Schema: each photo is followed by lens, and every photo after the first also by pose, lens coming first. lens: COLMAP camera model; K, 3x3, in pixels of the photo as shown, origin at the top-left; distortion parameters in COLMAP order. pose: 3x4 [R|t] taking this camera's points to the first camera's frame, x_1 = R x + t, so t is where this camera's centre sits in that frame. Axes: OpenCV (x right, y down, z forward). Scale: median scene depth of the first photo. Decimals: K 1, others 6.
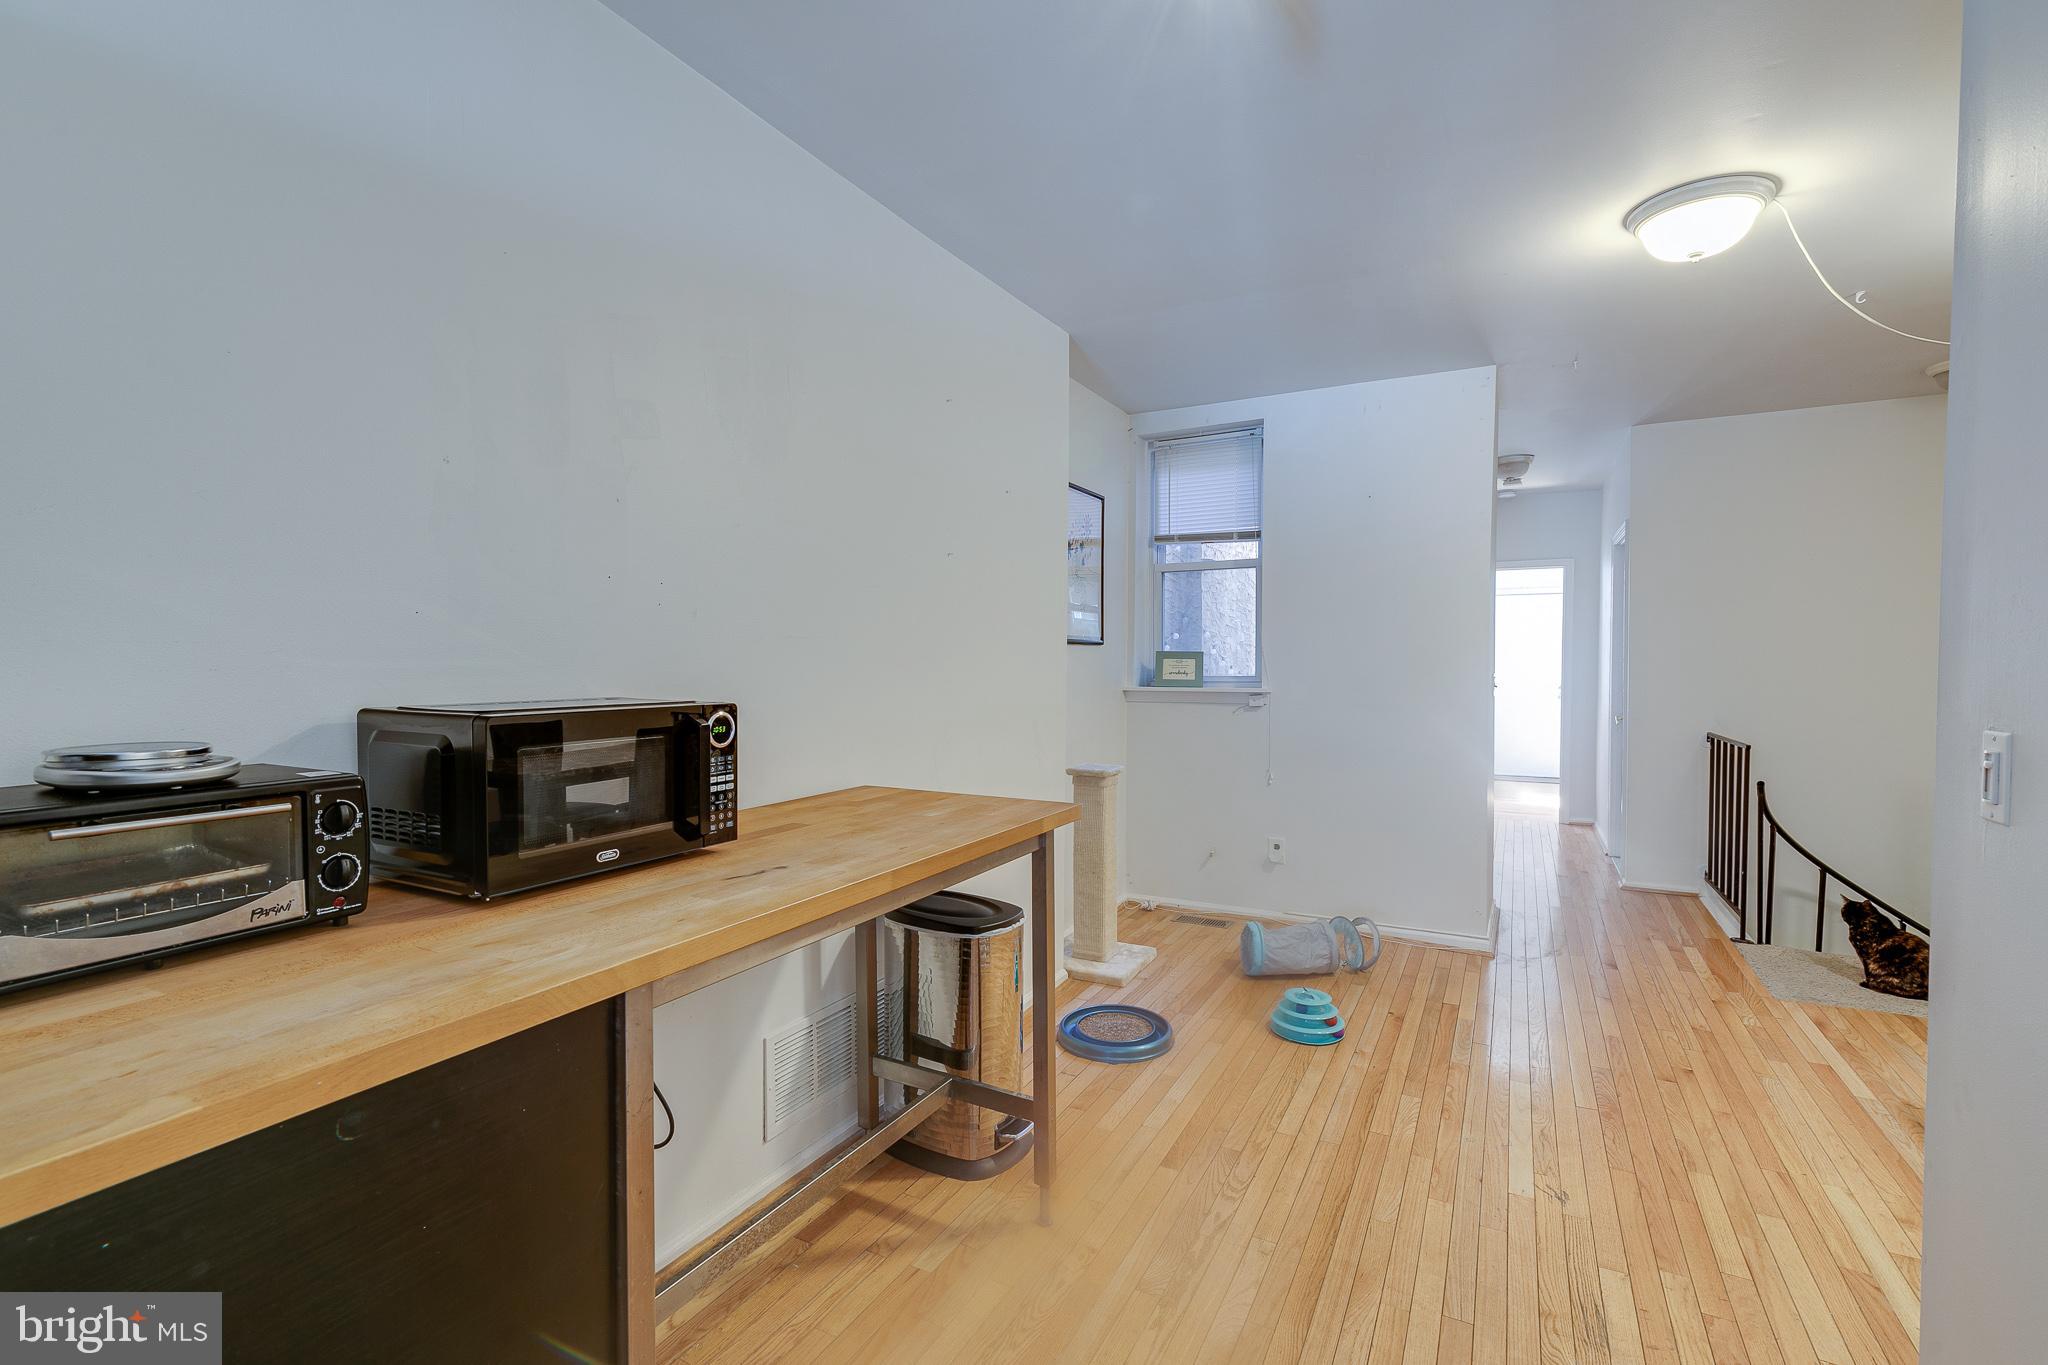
lens RADIAL K [[934.6, 0, 1013.7], [0, 934.6, 677.3], [0, 0, 1]] dist [0.008768, -0.001080]
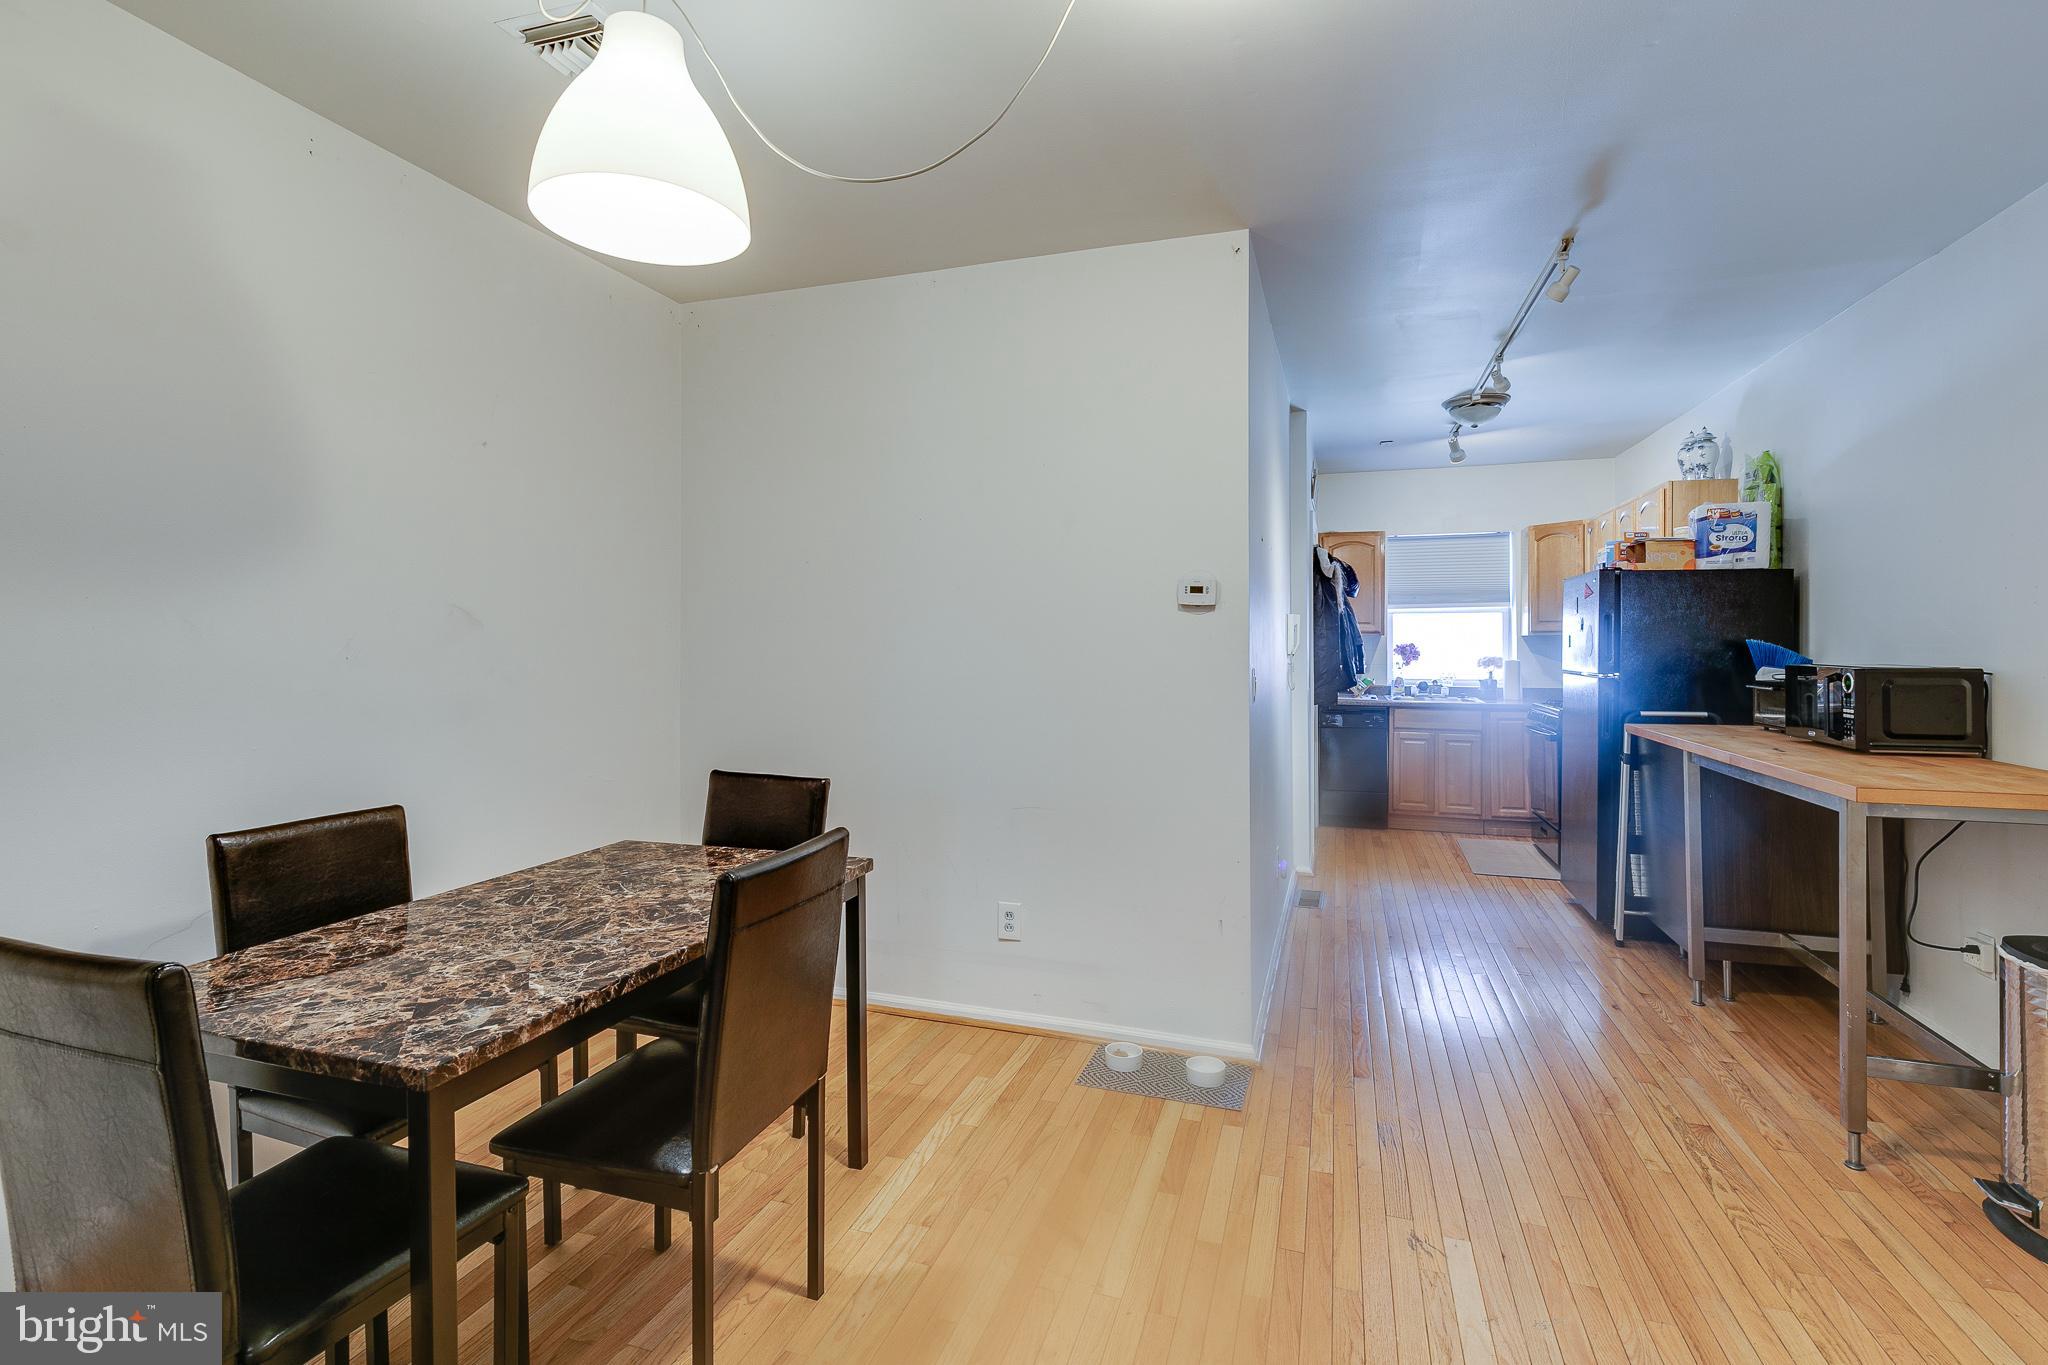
lens RADIAL K [[934.6, 0, 1035.5], [0, 934.6, 630.7], [0, 0, 1]] dist [0.008768, -0.001080]
pose [[-0.984239, -0.006360, -0.176730, 0.676535], [-0.008353, 0.999910, 0.010534, -0.021208], [0.176647, 0.011845, -0.984203, 1.111814]]
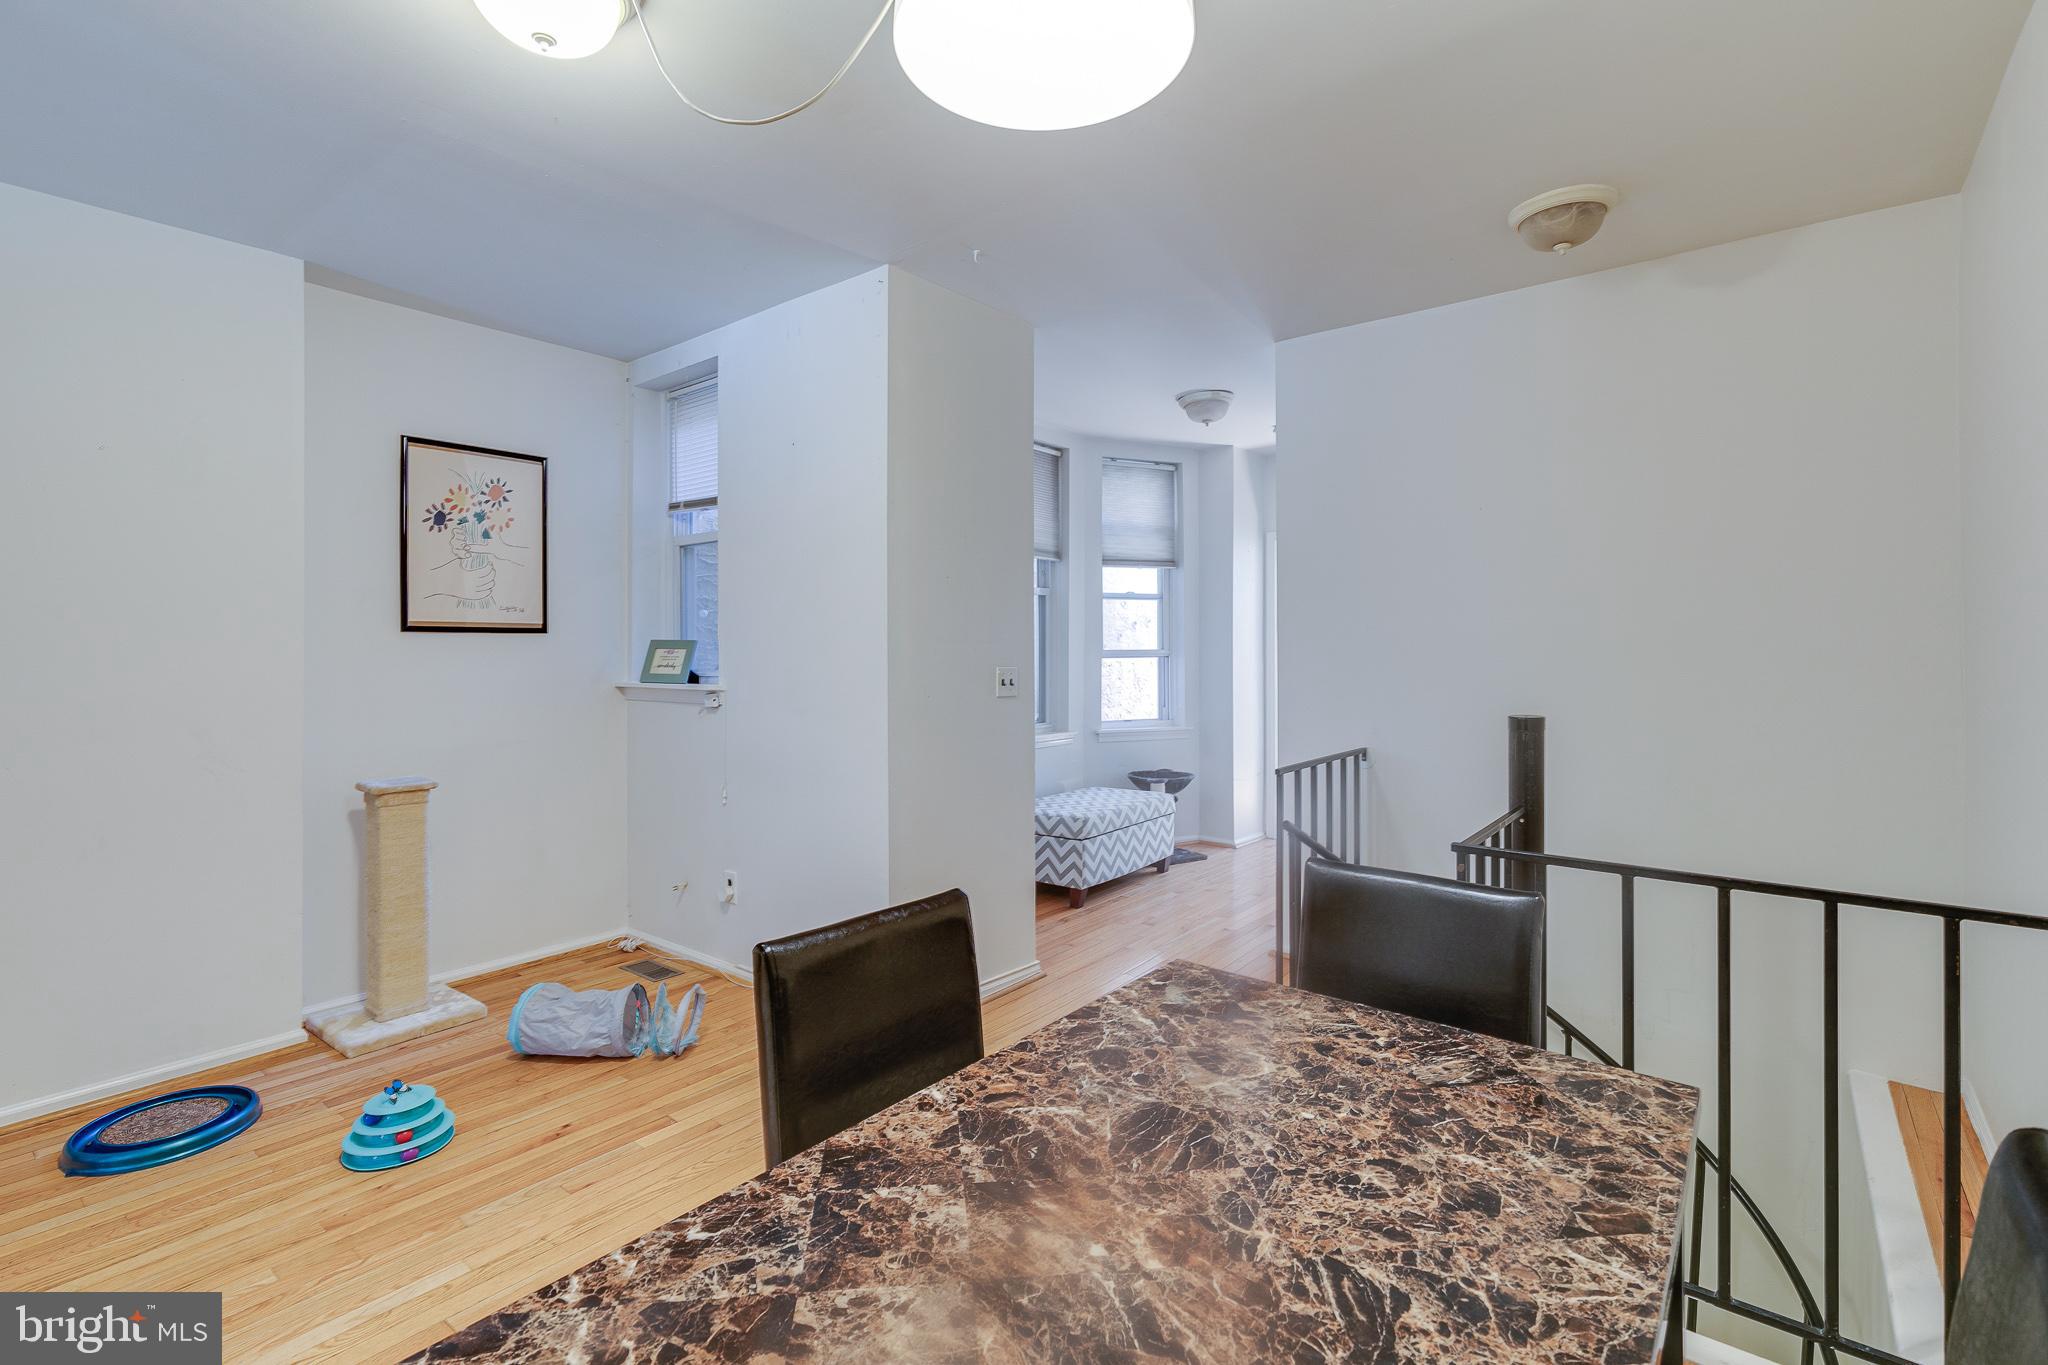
lens RADIAL K [[934.6, 0, 1031.4], [0, 934.6, 650.3], [0, 0, 1]] dist [0.008768, -0.001080]
pose [[0.982915, -0.003275, -0.184030, 0.838232], [-0.000113, 0.999831, -0.018396, -0.004495], [0.184059, 0.018102, 0.982749, 0.307226]]
